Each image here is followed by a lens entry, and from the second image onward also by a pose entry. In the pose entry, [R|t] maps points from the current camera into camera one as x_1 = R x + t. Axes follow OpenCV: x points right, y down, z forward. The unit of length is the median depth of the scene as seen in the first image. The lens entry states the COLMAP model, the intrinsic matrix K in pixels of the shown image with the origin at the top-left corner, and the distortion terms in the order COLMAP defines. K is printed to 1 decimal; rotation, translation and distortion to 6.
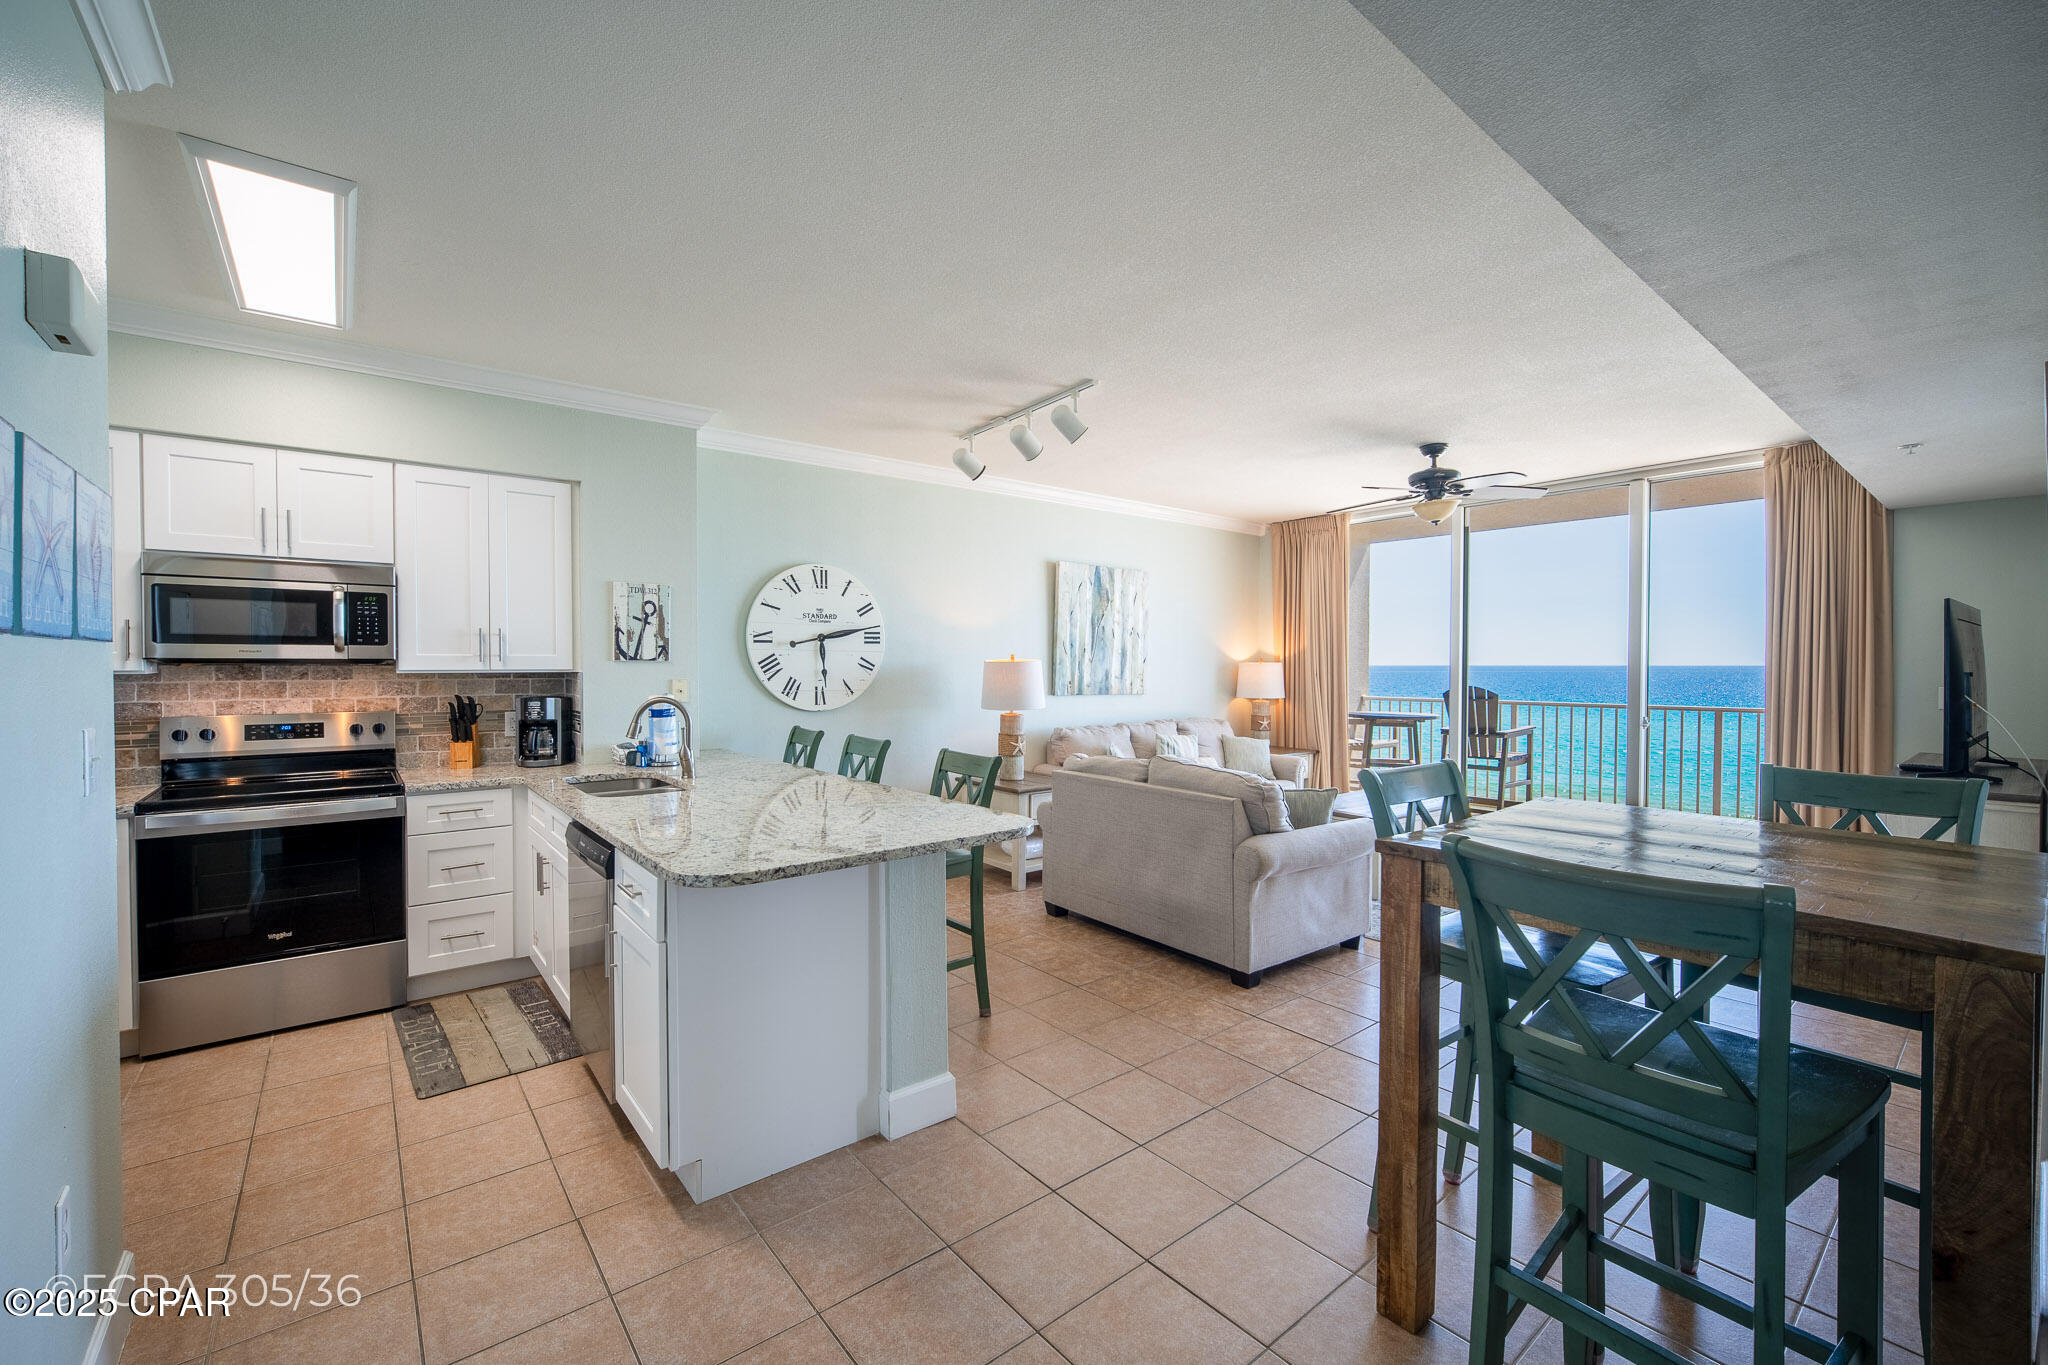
lens RADIAL K [[832.4, 0, 1027.9], [0, 832.4, 671.8], [0, 0, 1]] dist [-0.003063, -0.000134]
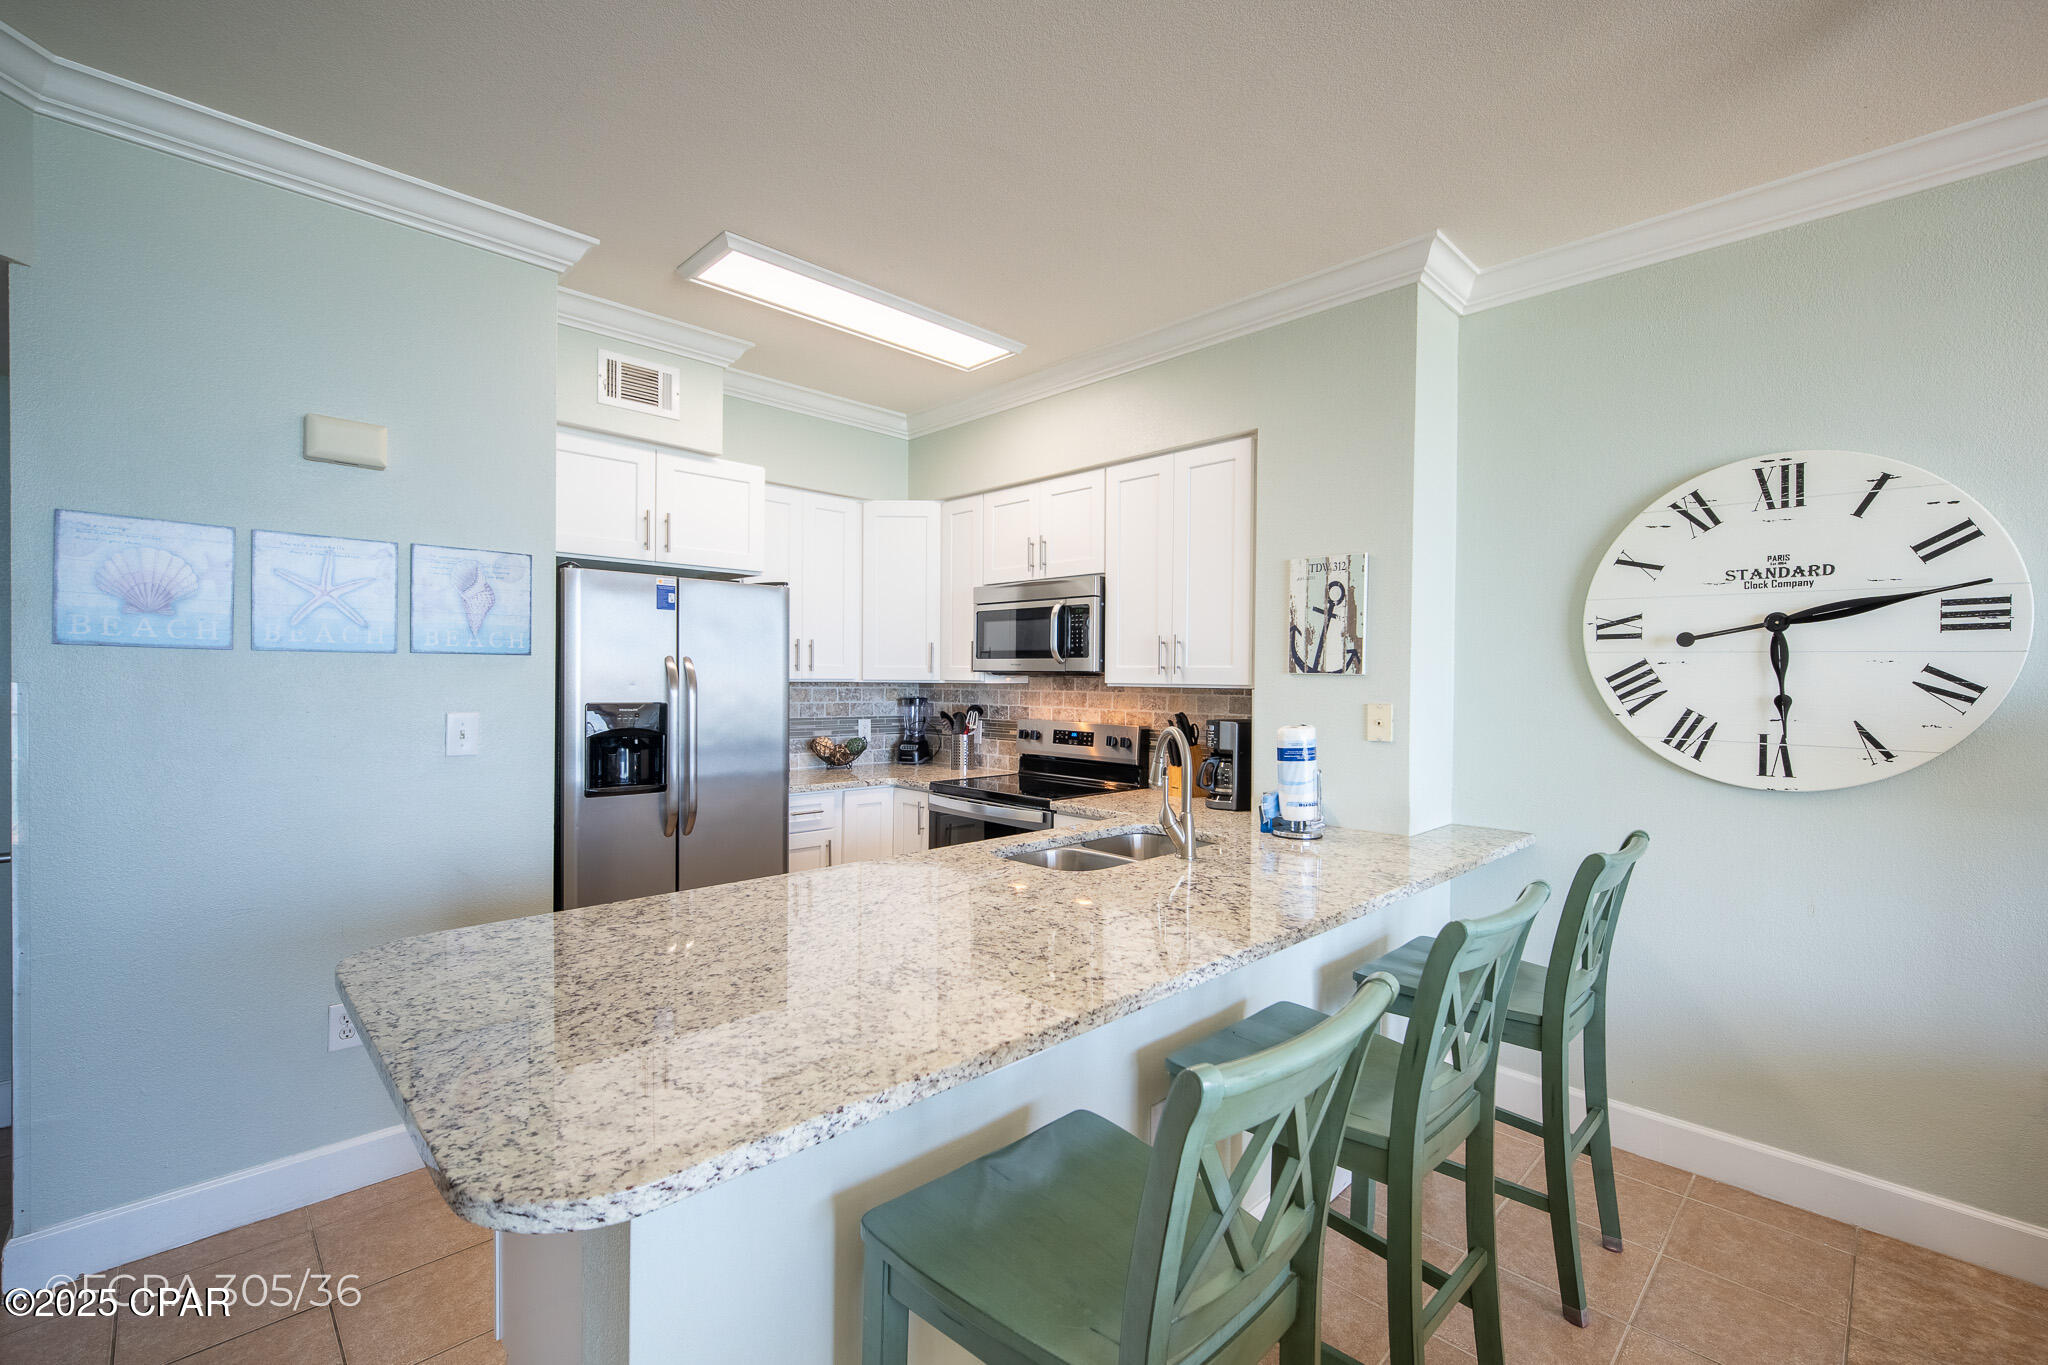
lens RADIAL K [[871.8, 0, 1028.7], [0, 871.8, 687.2], [0, 0, 1]] dist [-0.001376, -0.001723]
pose [[0.094697, 0.013196, -0.995419, 0.169570], [-0.019424, 0.999746, 0.011406, -0.004929], [0.995317, 0.018255, 0.094930, 0.586093]]
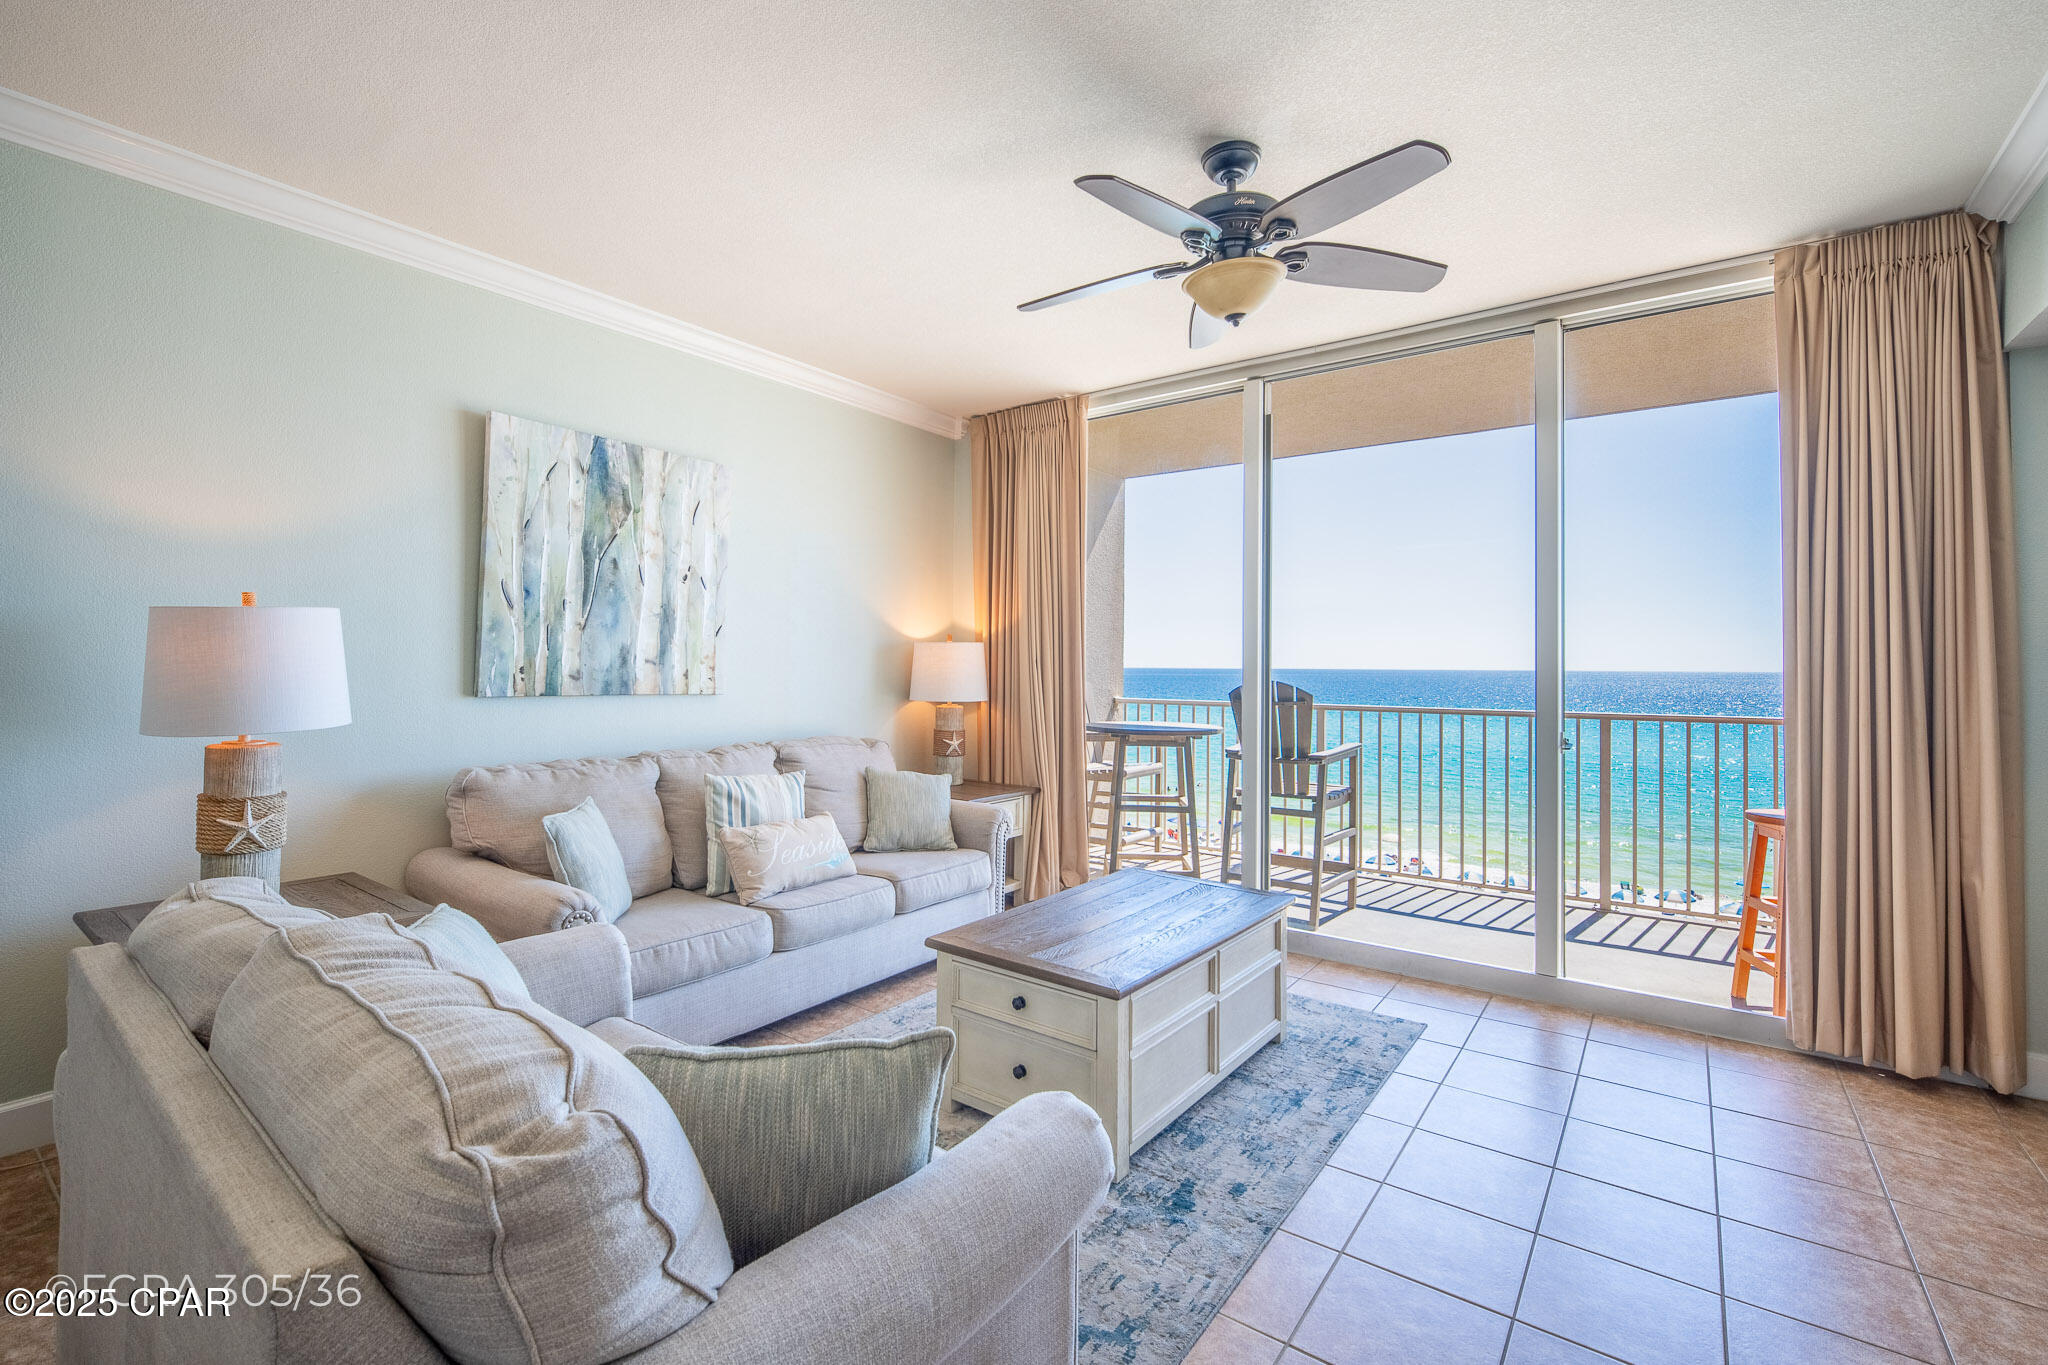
lens RADIAL K [[897.6, 0, 1005.0], [0, 897.6, 653.6], [0, 0, 1]] dist [-0.005107, -0.001113]
pose [[0.971019, 0.009819, 0.238801, 0.255633], [-0.004545, 0.999734, -0.022627, 0.018031], [-0.238960, 0.020886, 0.970805, 0.564830]]
